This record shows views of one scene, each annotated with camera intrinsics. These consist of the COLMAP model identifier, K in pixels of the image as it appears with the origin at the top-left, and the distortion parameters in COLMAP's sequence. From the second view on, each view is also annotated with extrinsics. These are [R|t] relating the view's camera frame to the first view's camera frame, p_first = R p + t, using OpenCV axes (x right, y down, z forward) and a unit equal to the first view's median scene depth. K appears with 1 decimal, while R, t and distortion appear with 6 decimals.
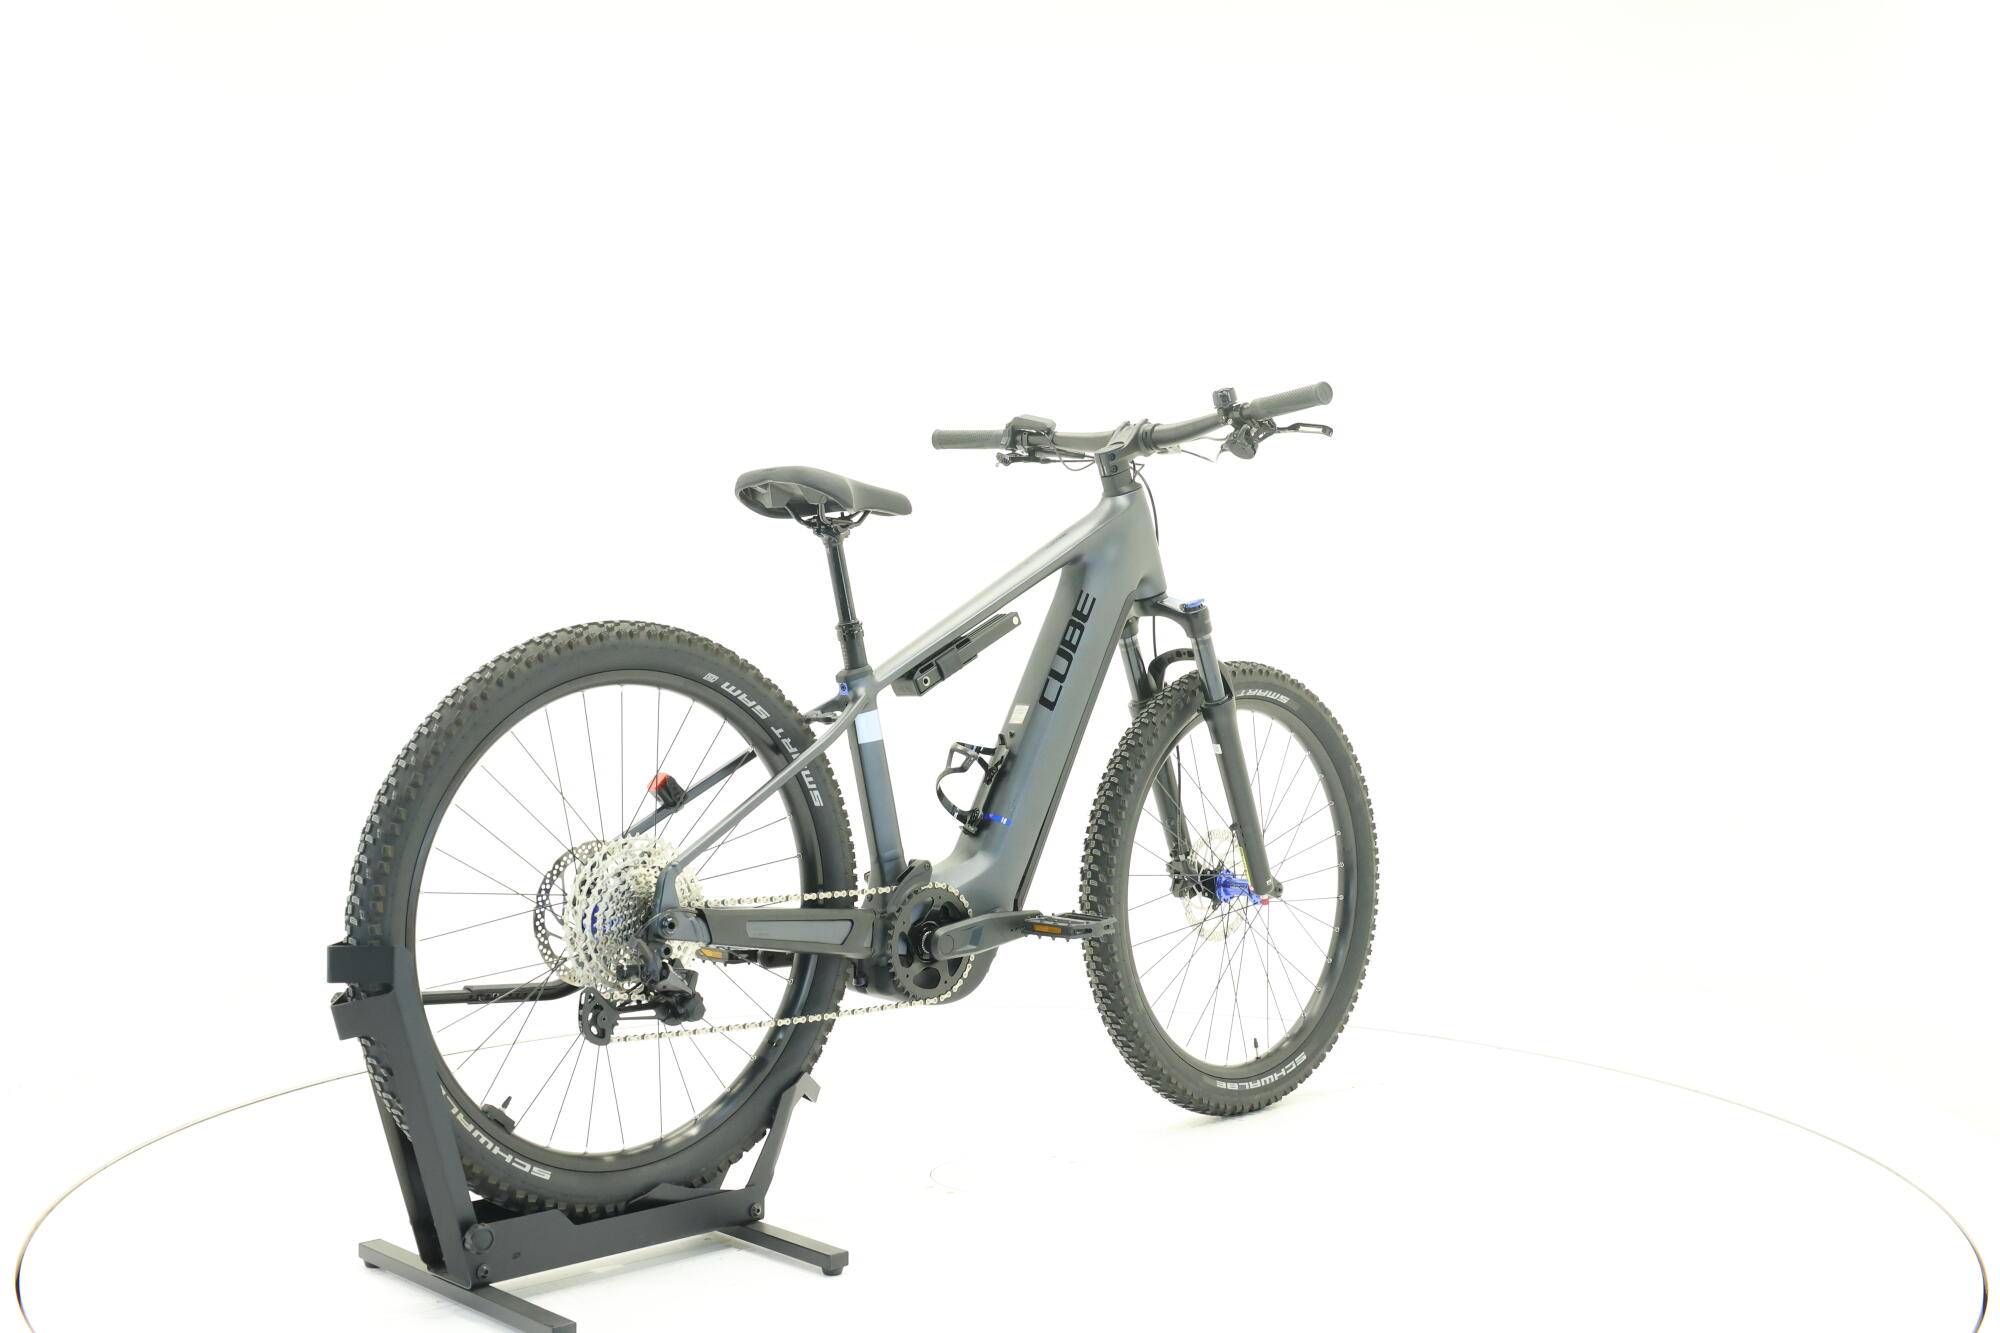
lens RADIAL K [[2150.5, 0, 992.1], [0, 2150.5, 650.2], [0, 0, 1]] dist [0.000666, 0.000000]
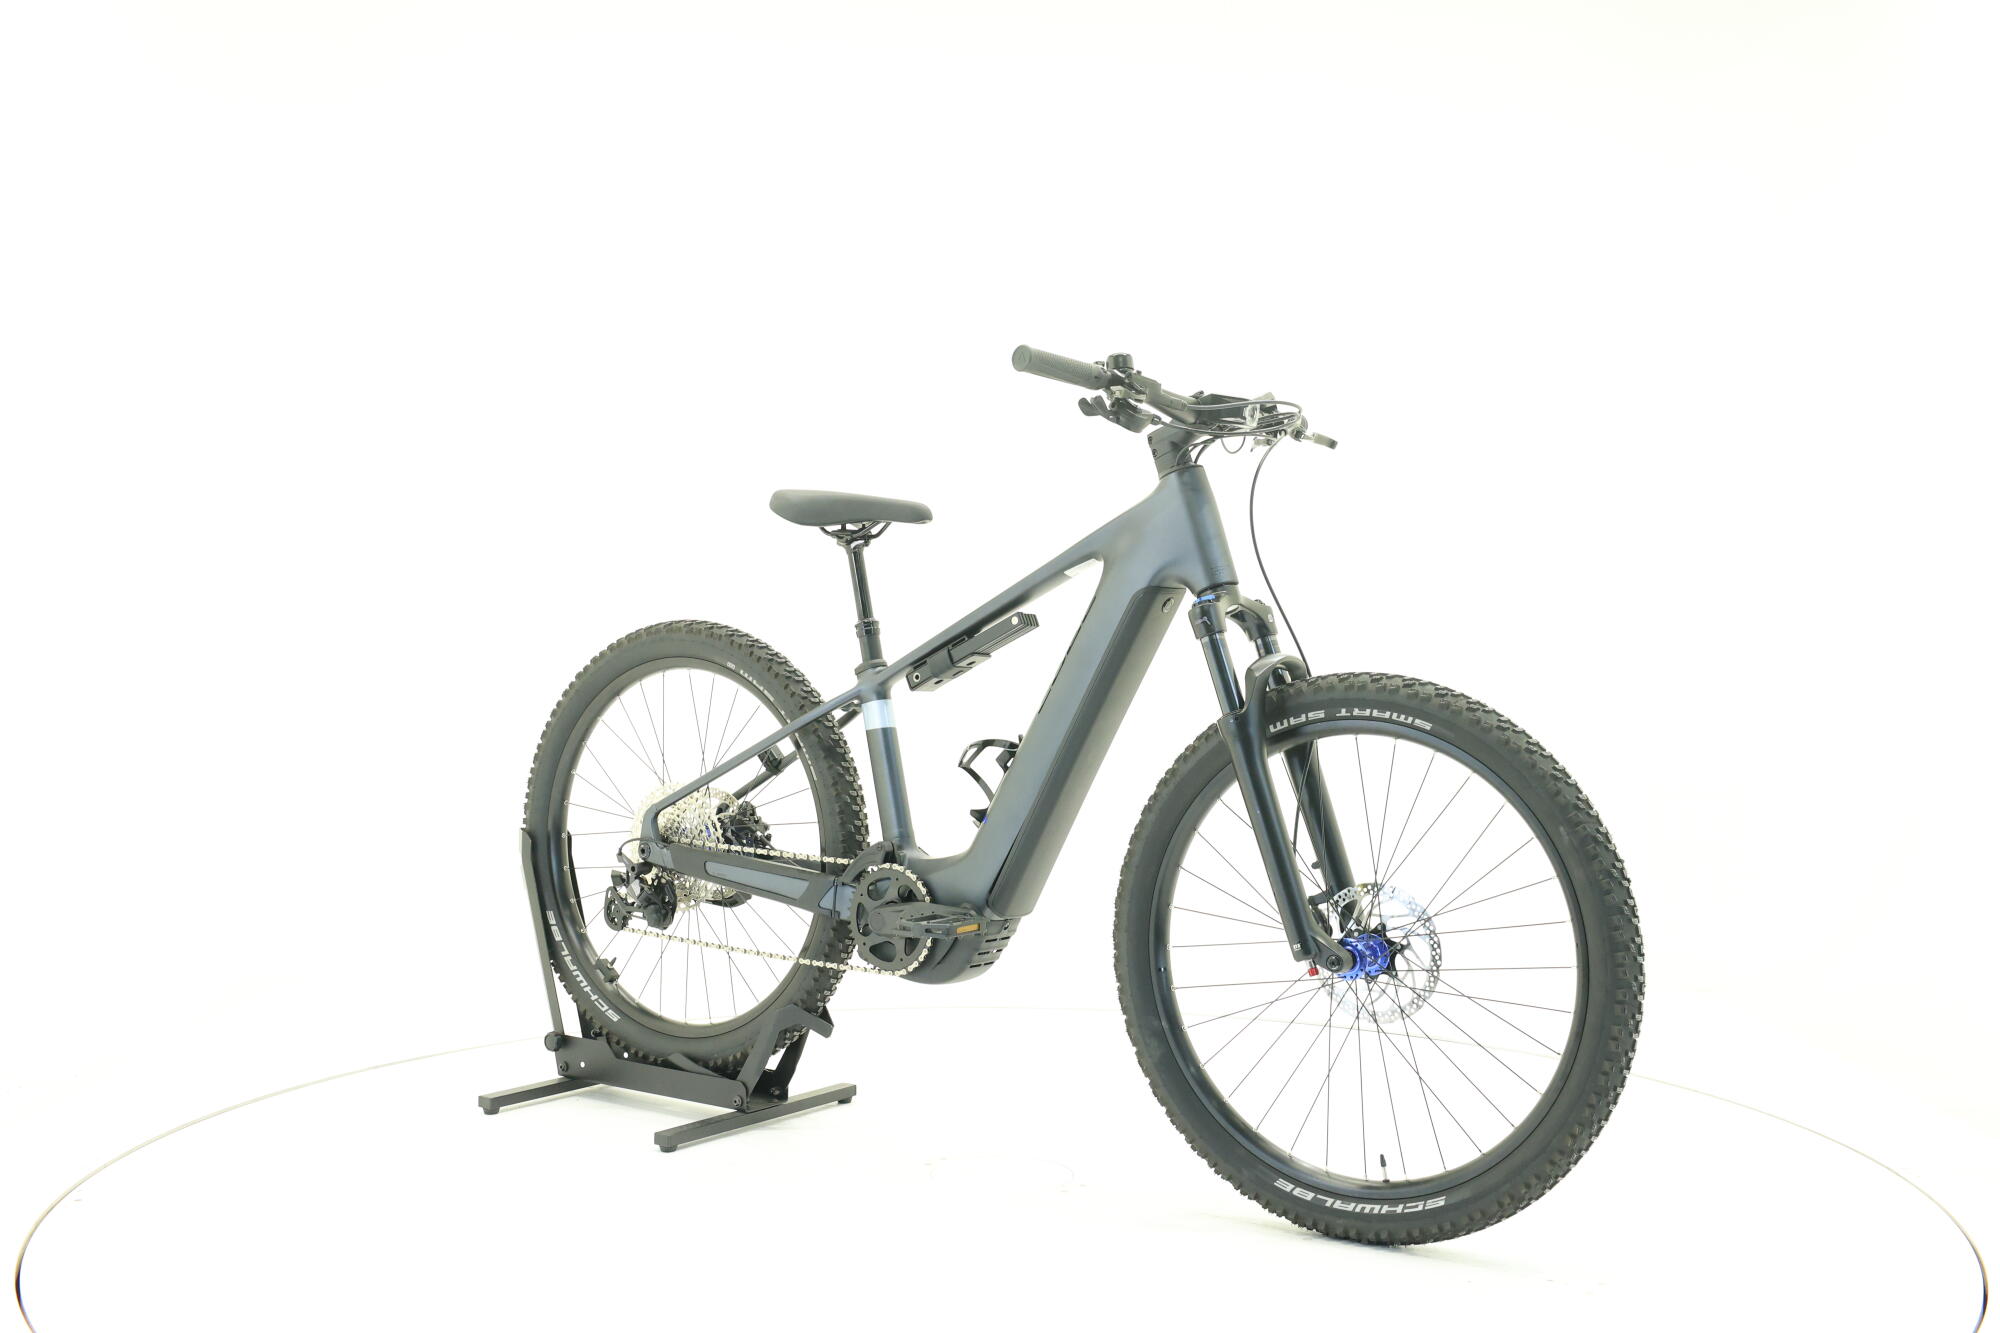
lens RADIAL K [[2150.5, 0, 993.2], [0, 2150.5, 657.2], [0, 0, 1]] dist [0.000666, 0.000000]
pose [[0.168311, 0.012705, -0.985652, 1.071682], [-0.020670, 0.999743, 0.009357, -0.006318], [0.985517, 0.018799, 0.168530, 0.894418]]
